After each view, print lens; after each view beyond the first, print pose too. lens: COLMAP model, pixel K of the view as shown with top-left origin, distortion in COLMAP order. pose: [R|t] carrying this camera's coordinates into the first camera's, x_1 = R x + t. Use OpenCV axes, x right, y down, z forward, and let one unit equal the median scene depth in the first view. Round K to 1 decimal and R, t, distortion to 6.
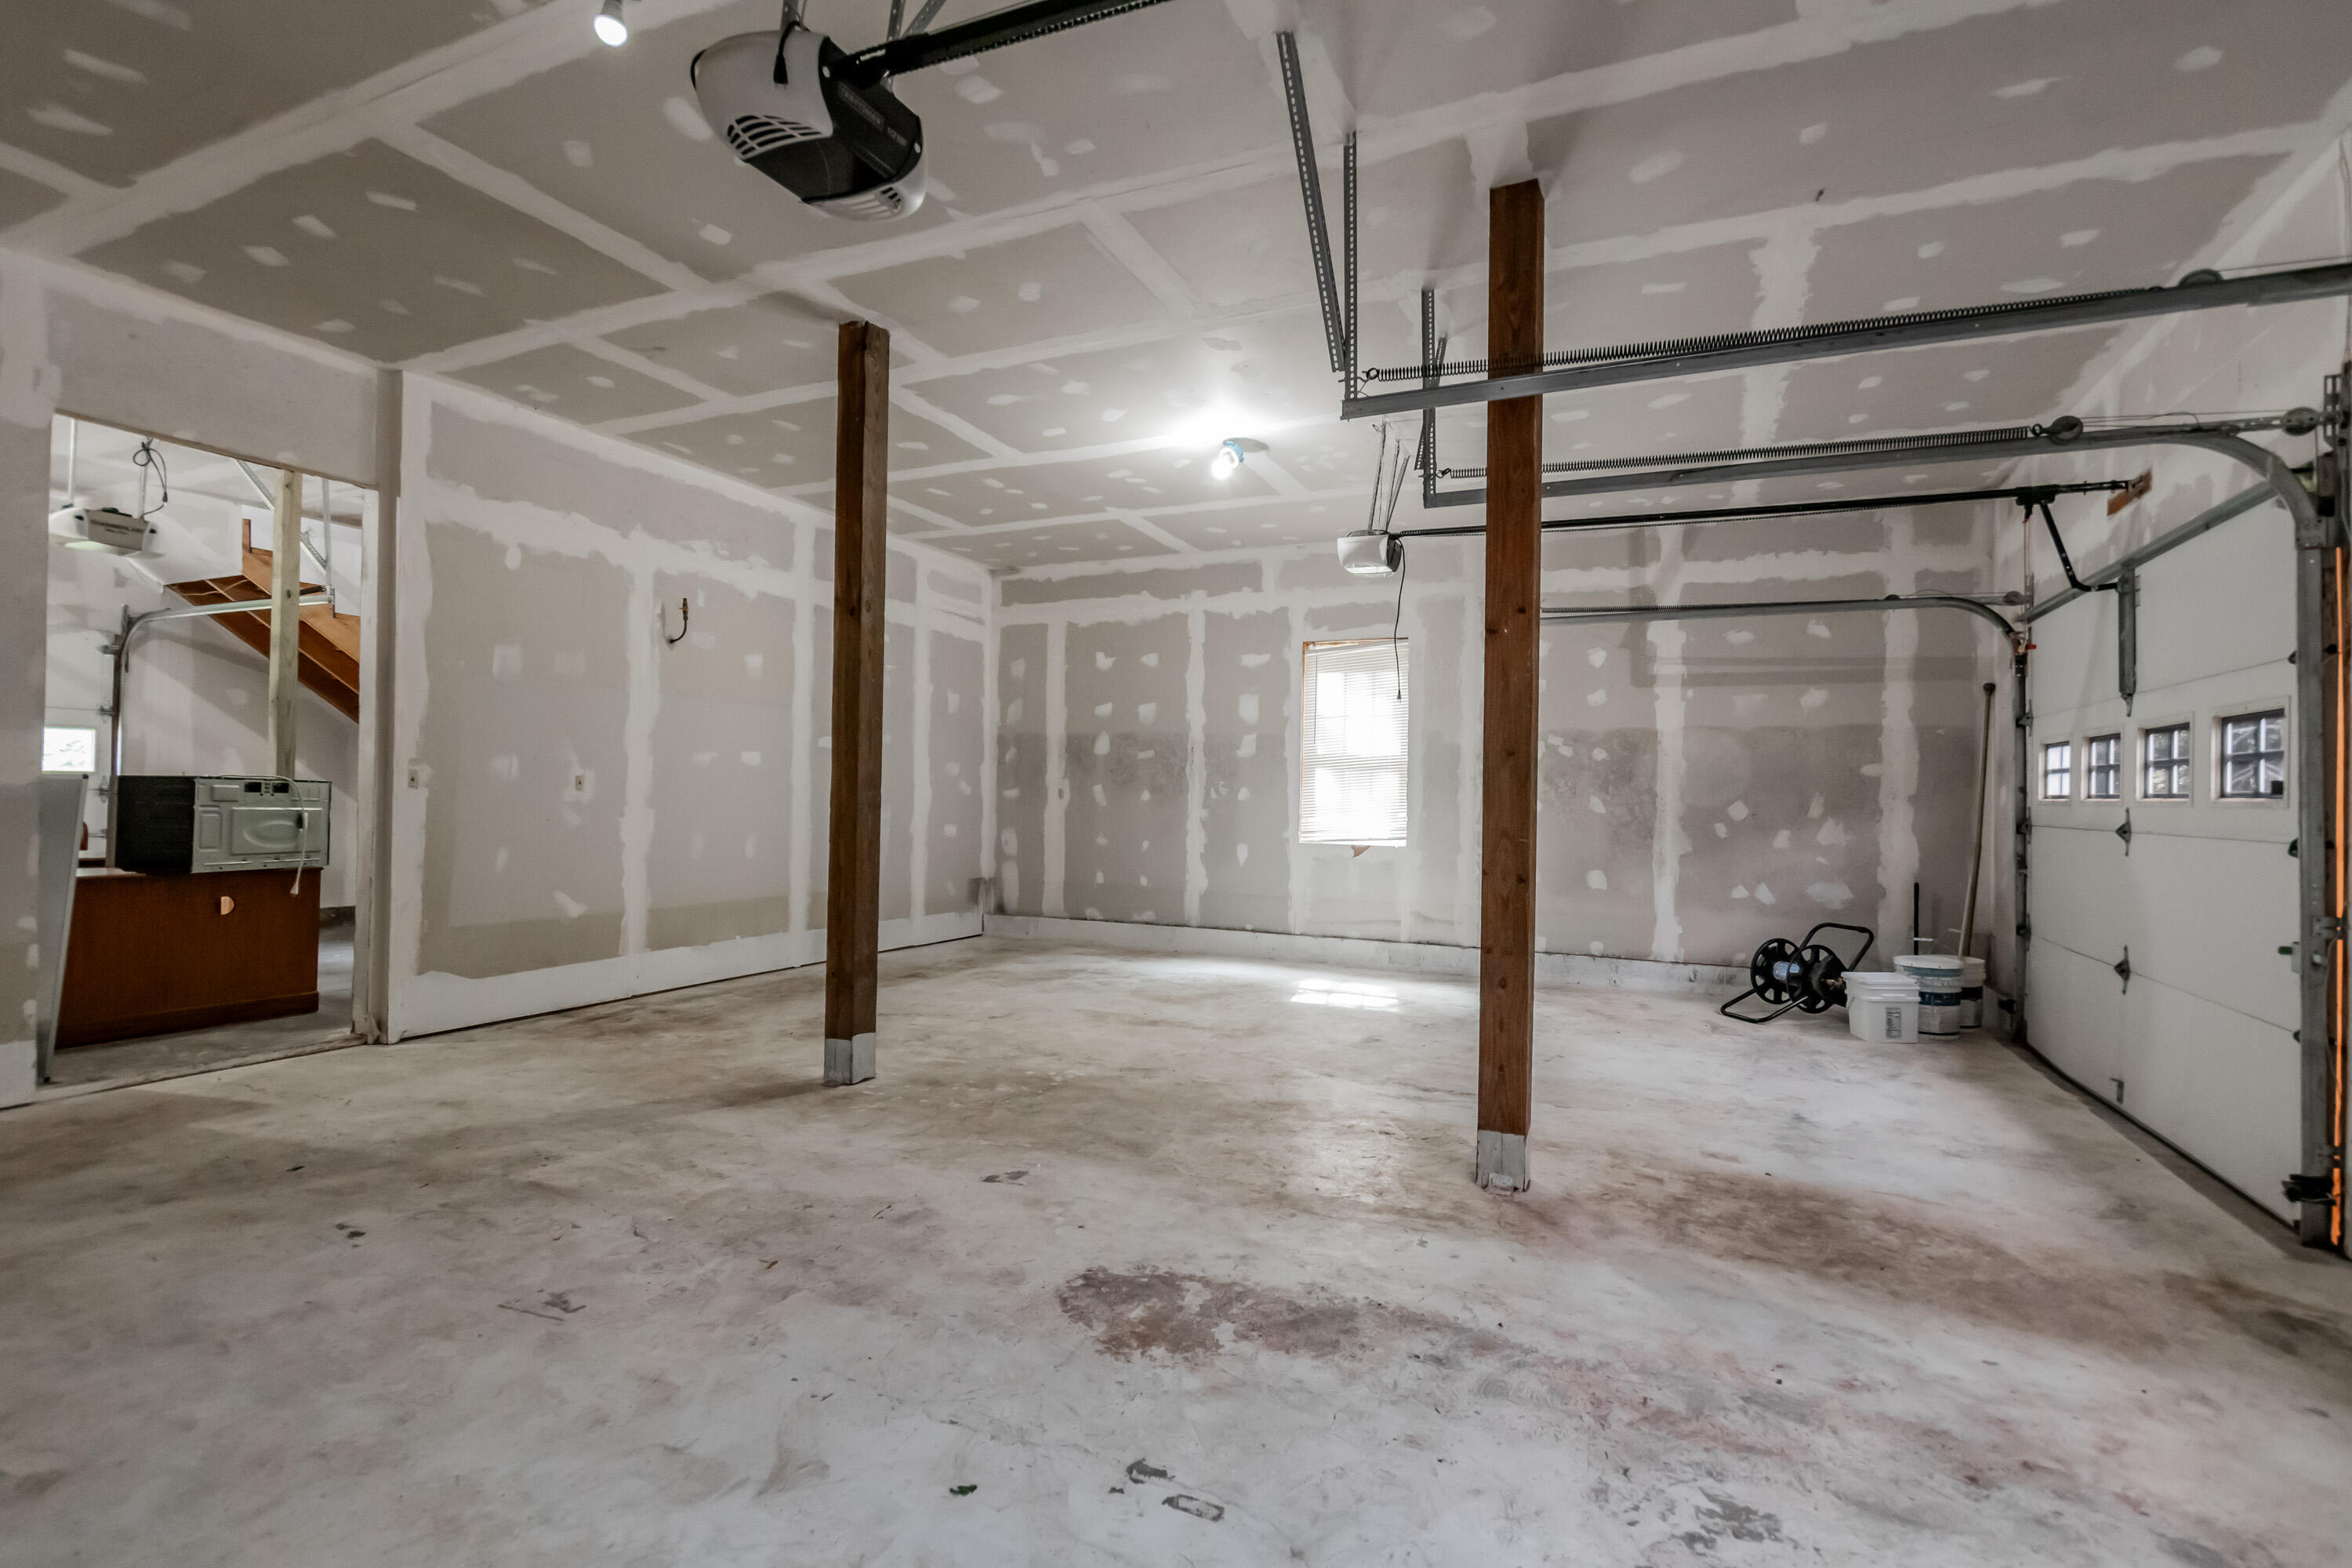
lens RADIAL K [[1100.0, 0, 1176.0], [0, 1100.0, 784.0], [0, 0, 1]] dist [0.003346, -0.000713]
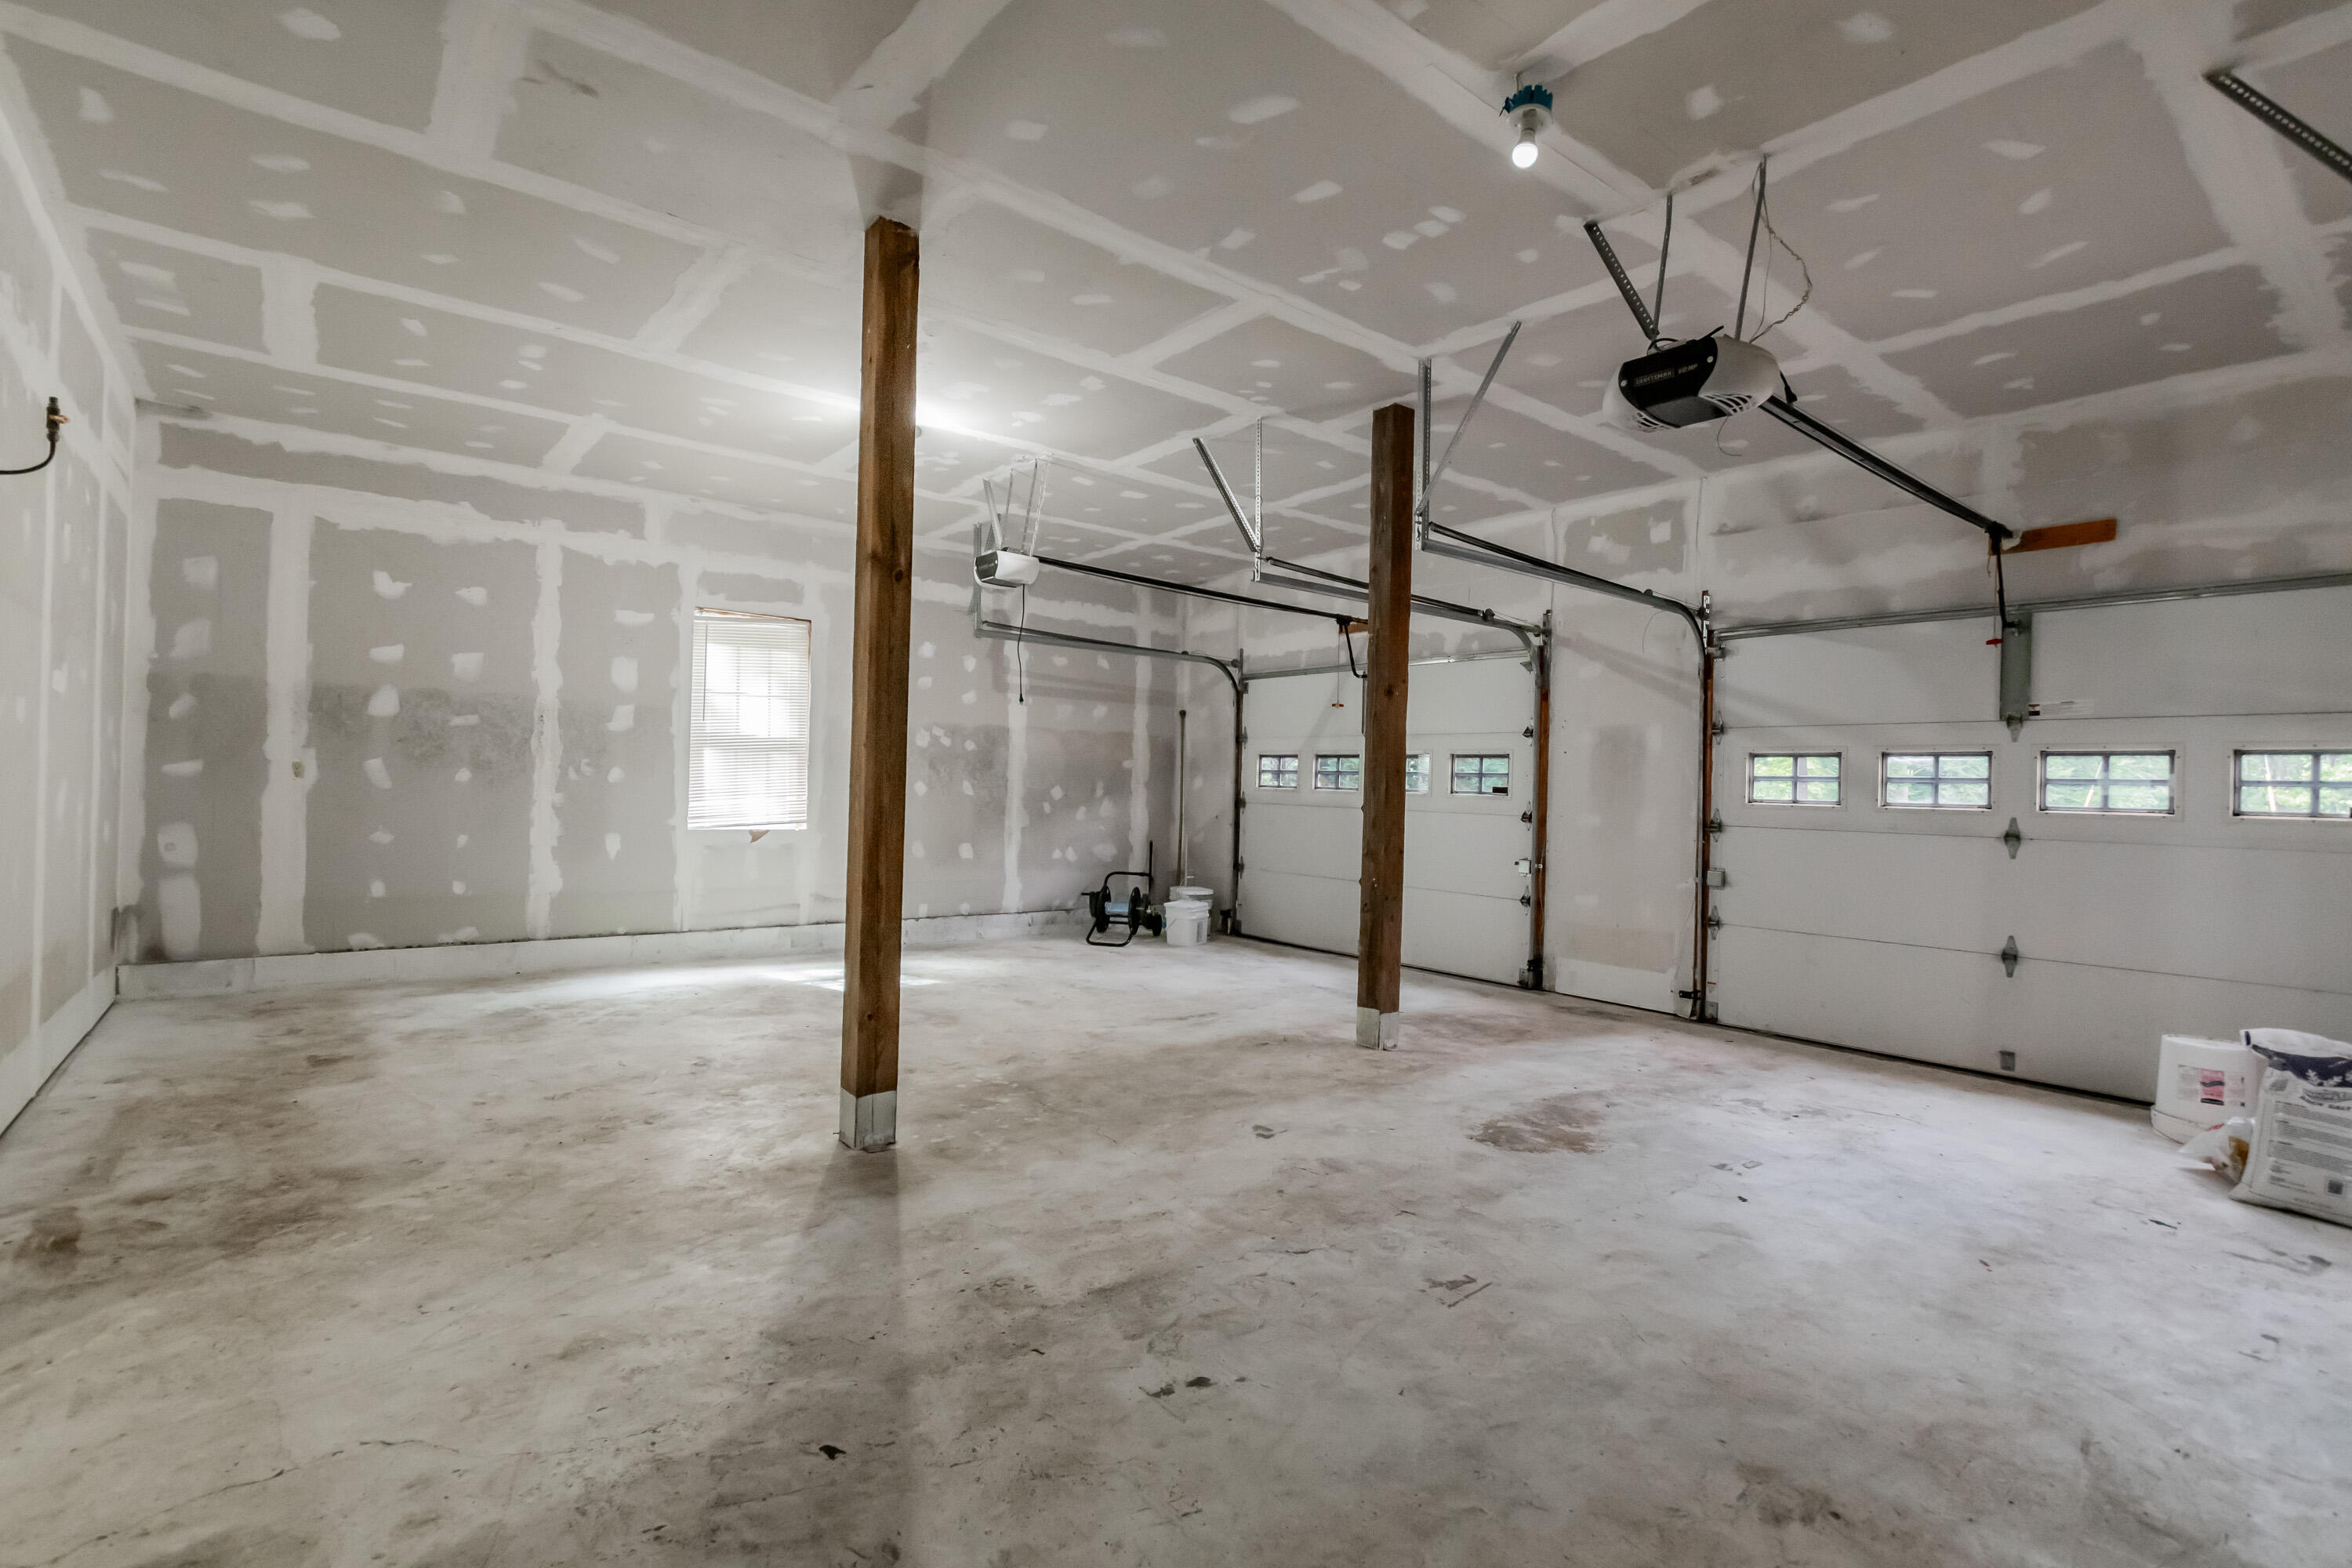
lens RADIAL K [[1100.0, 0, 1176.0], [0, 1100.0, 784.0], [0, 0, 1]] dist [0.003346, -0.000713]
pose [[0.451493, -0.002462, 0.892271, -0.628047], [-0.029473, 0.999409, 0.017670, -0.014177], [-0.891788, -0.034276, 0.451154, 0.290761]]
